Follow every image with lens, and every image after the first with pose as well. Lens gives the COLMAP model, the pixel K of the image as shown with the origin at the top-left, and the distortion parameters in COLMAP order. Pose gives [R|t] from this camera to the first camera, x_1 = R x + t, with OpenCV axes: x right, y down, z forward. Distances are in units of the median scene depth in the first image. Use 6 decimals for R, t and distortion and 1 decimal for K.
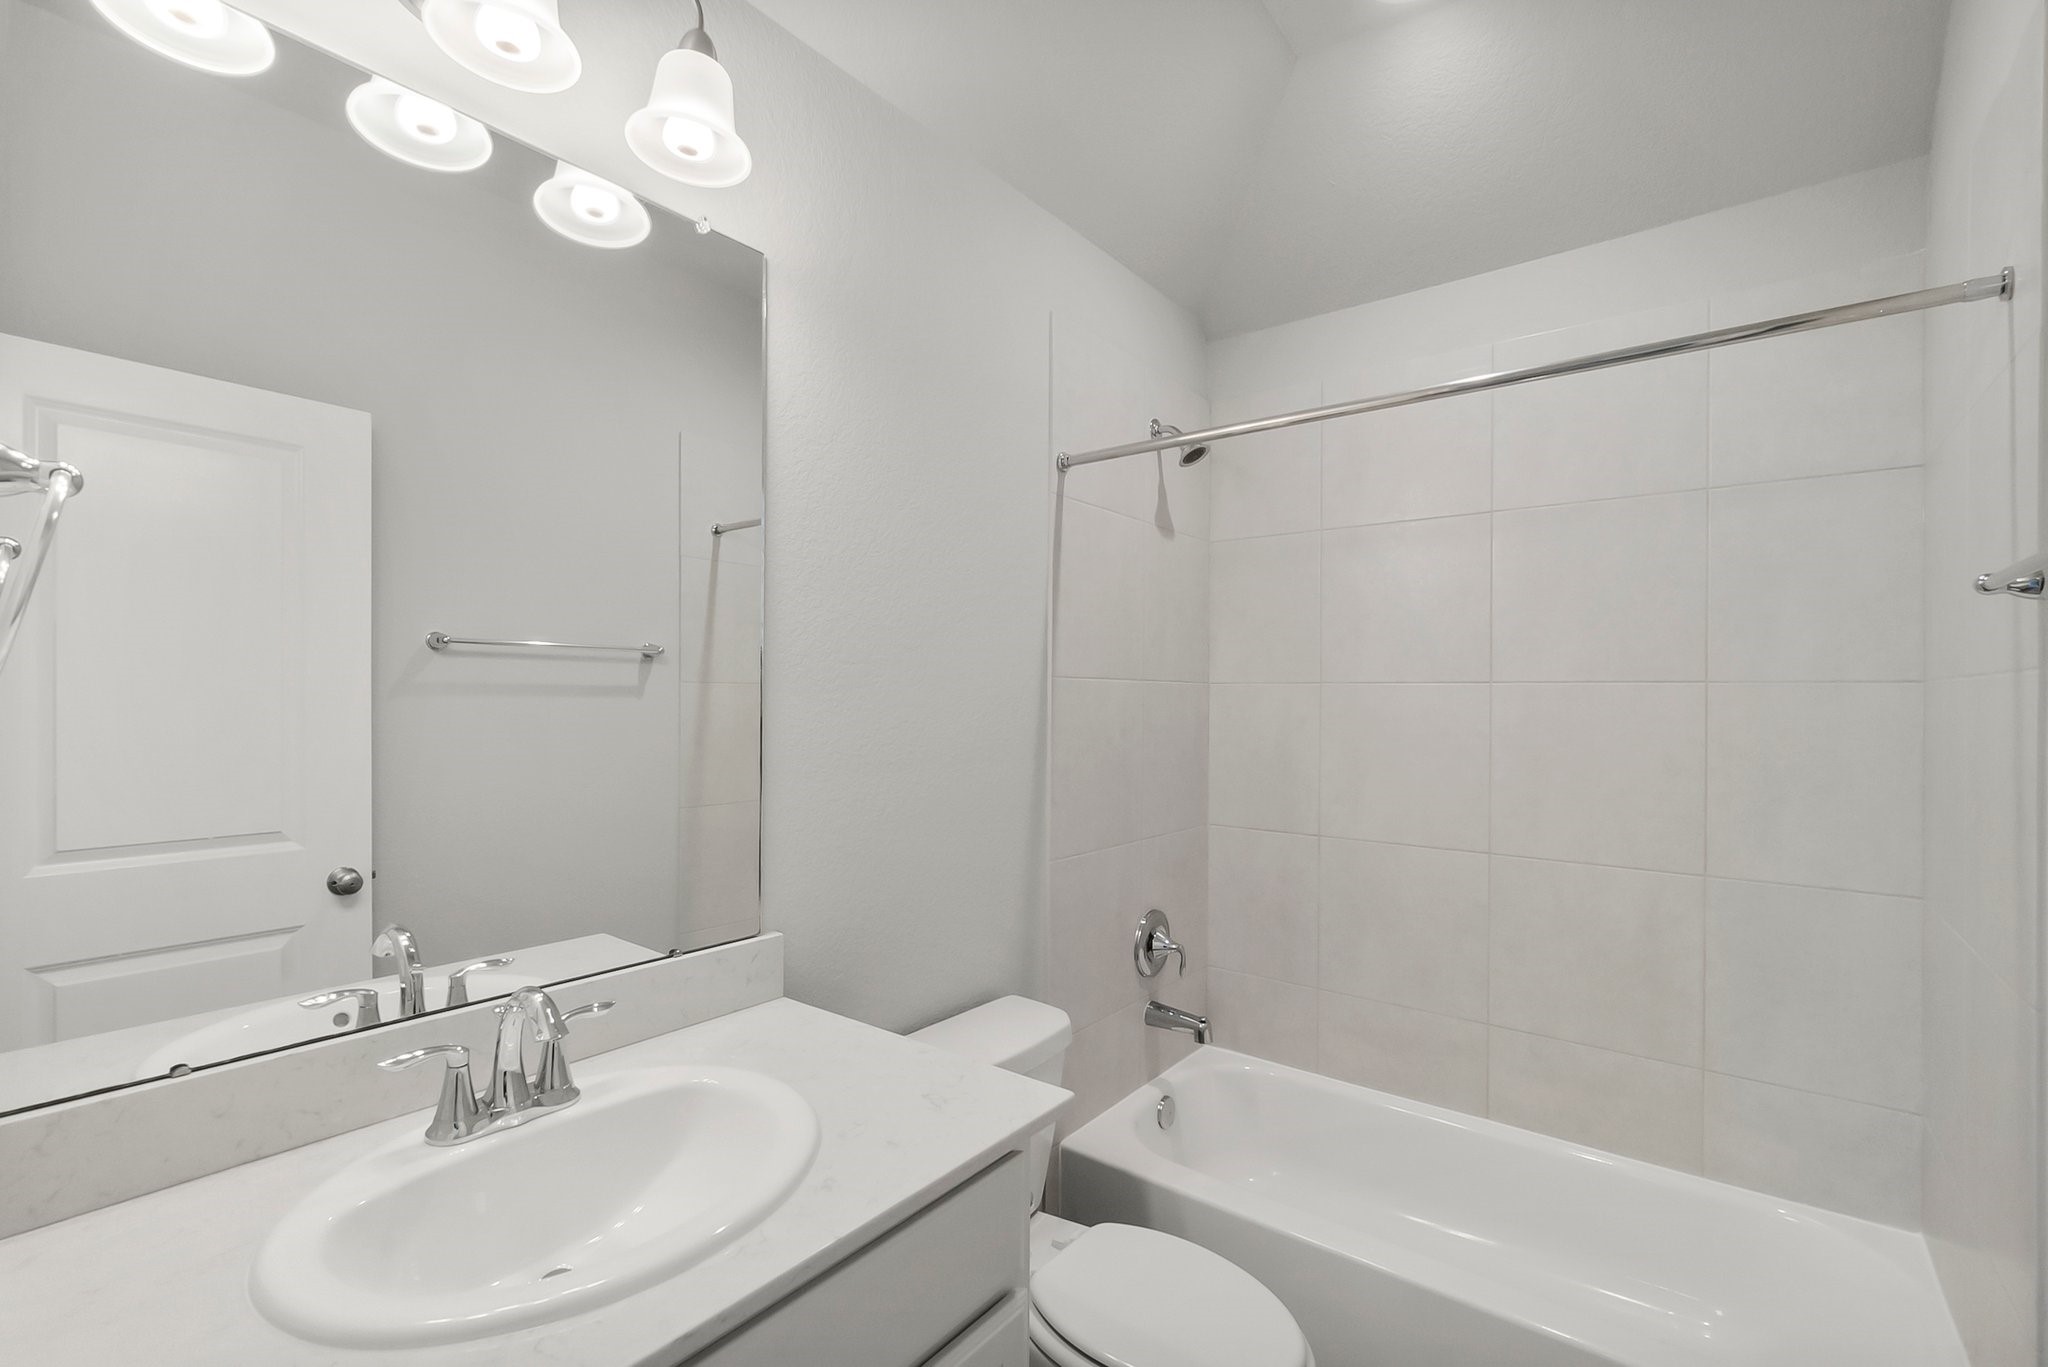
lens RADIAL K [[902.4, 0, 1019.7], [0, 902.4, 690.4], [0, 0, 1]] dist [-0.000118, 0.000213]
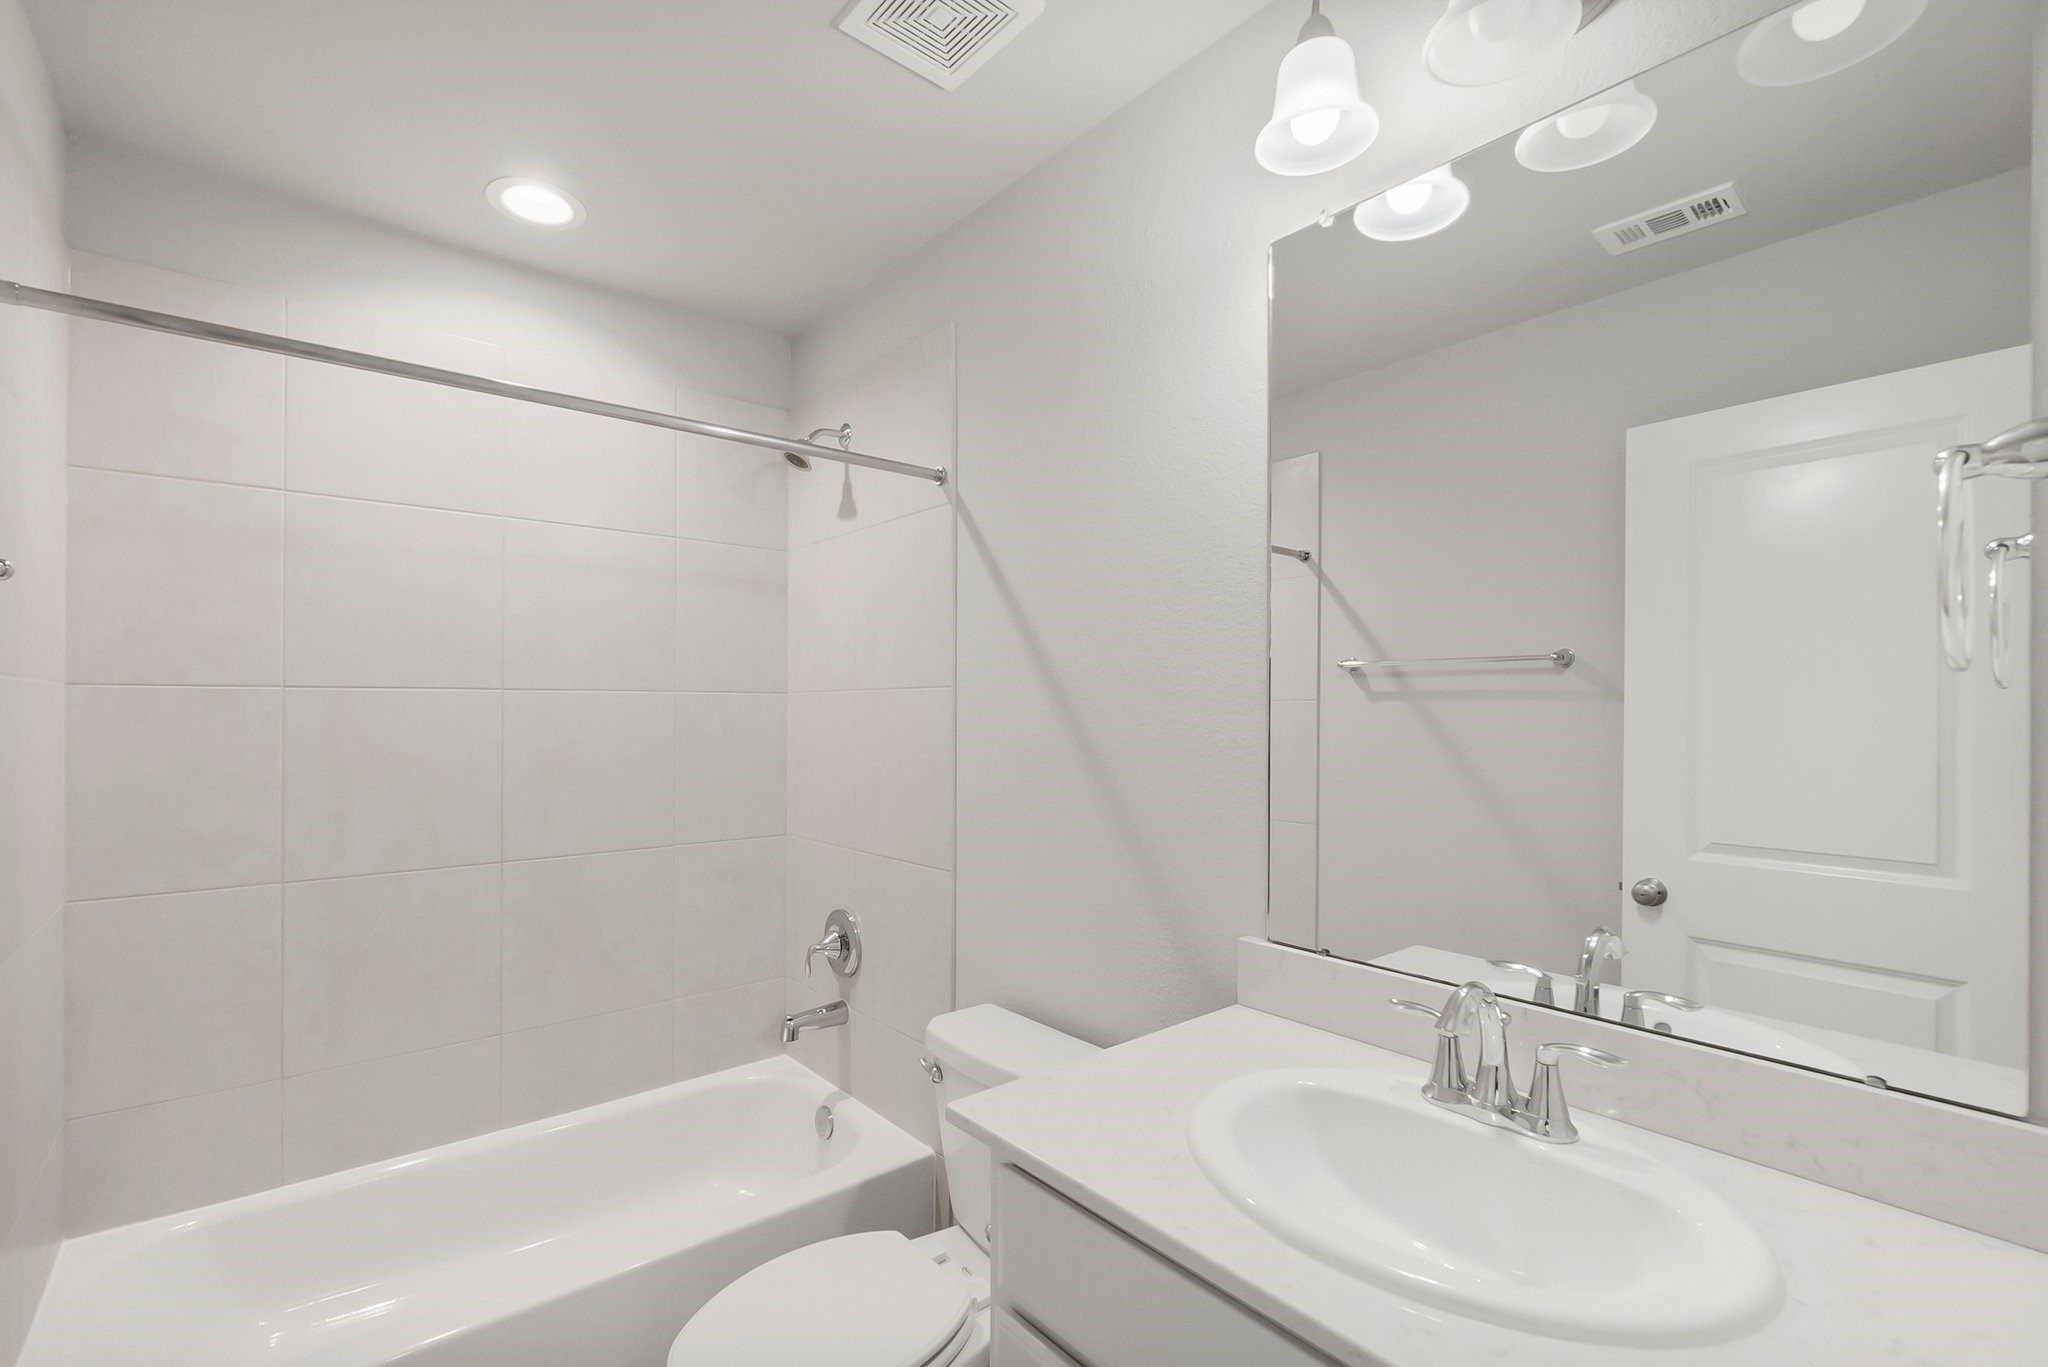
lens RADIAL K [[912.2, 0, 1023.7], [0, 912.2, 712.2], [0, 0, 1]] dist [-0.001677, -0.000149]
pose [[-0.191155, 0.006914, -0.981535, 0.539288], [0.007226, 0.999958, 0.005637, 0.009951], [0.981533, -0.006015, -0.191197, 0.678217]]
